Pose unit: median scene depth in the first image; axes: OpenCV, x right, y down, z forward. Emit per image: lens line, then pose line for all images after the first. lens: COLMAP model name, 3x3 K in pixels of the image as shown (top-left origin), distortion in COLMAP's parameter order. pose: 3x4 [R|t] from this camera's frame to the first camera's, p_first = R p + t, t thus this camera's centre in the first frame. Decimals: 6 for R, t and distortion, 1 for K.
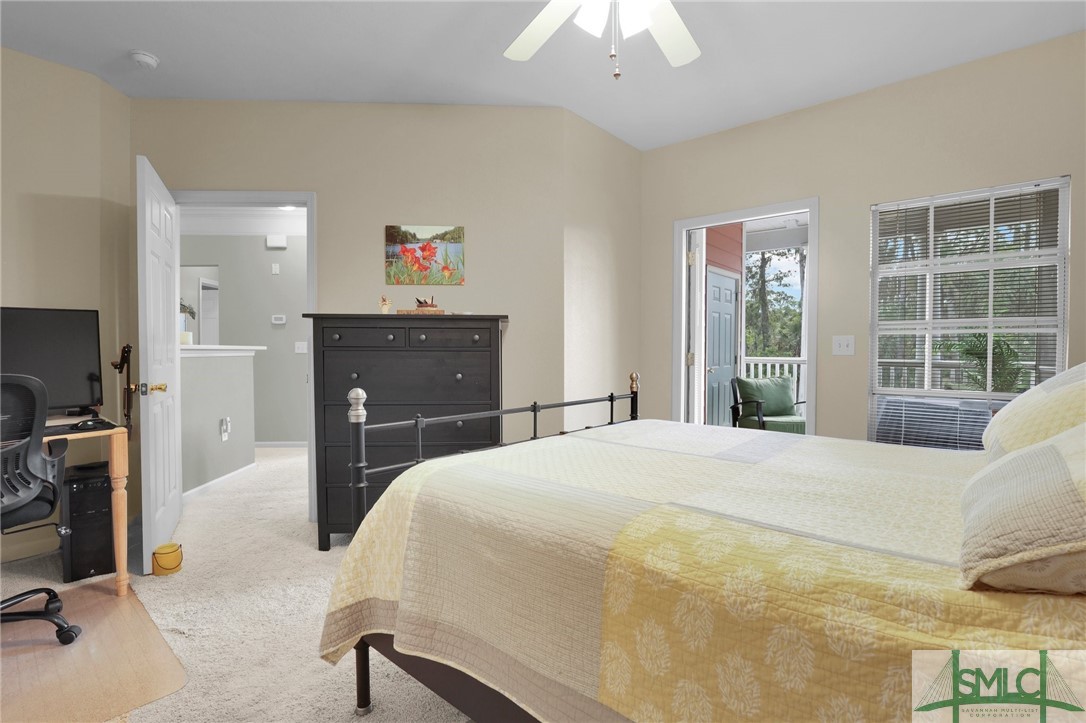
lens RADIAL K [[506.2, 0, 543.6], [0, 506.2, 357.1], [0, 0, 1]] dist [0.000373, 0.000017]
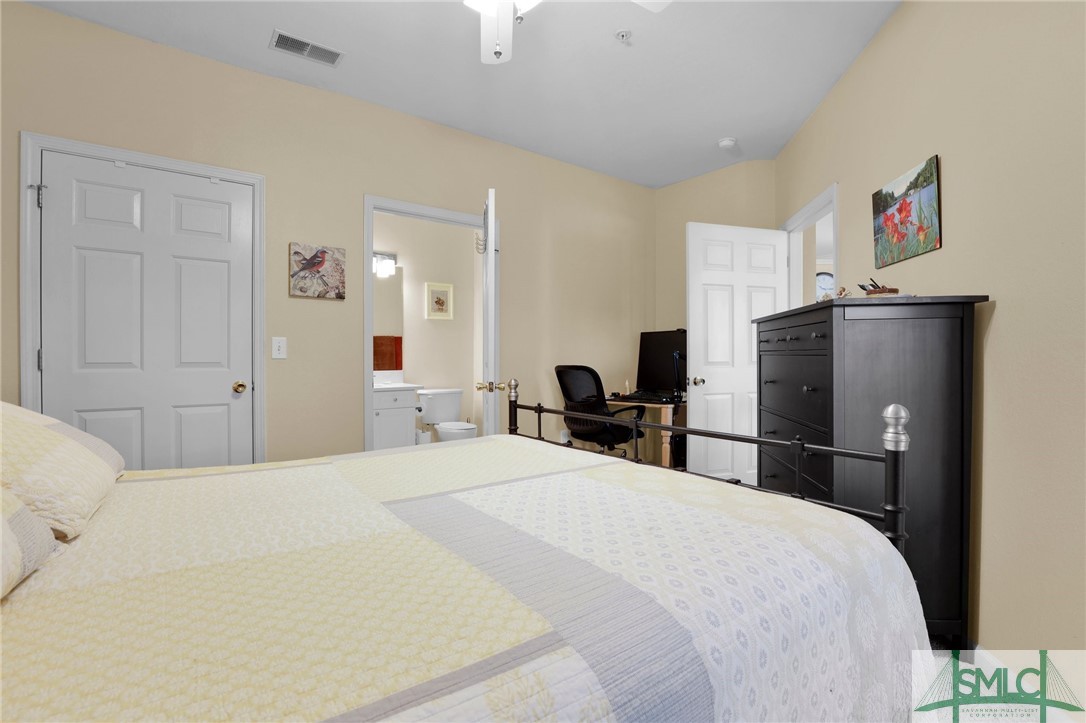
lens RADIAL K [[506.2, 0, 543.6], [0, 506.2, 357.1], [0, 0, 1]] dist [0.000373, 0.000017]
pose [[-0.206120, 0.002859, -0.978522, 0.551624], [-0.020234, 0.999769, 0.007183, -0.007189], [0.978317, 0.021280, -0.206015, 0.680882]]
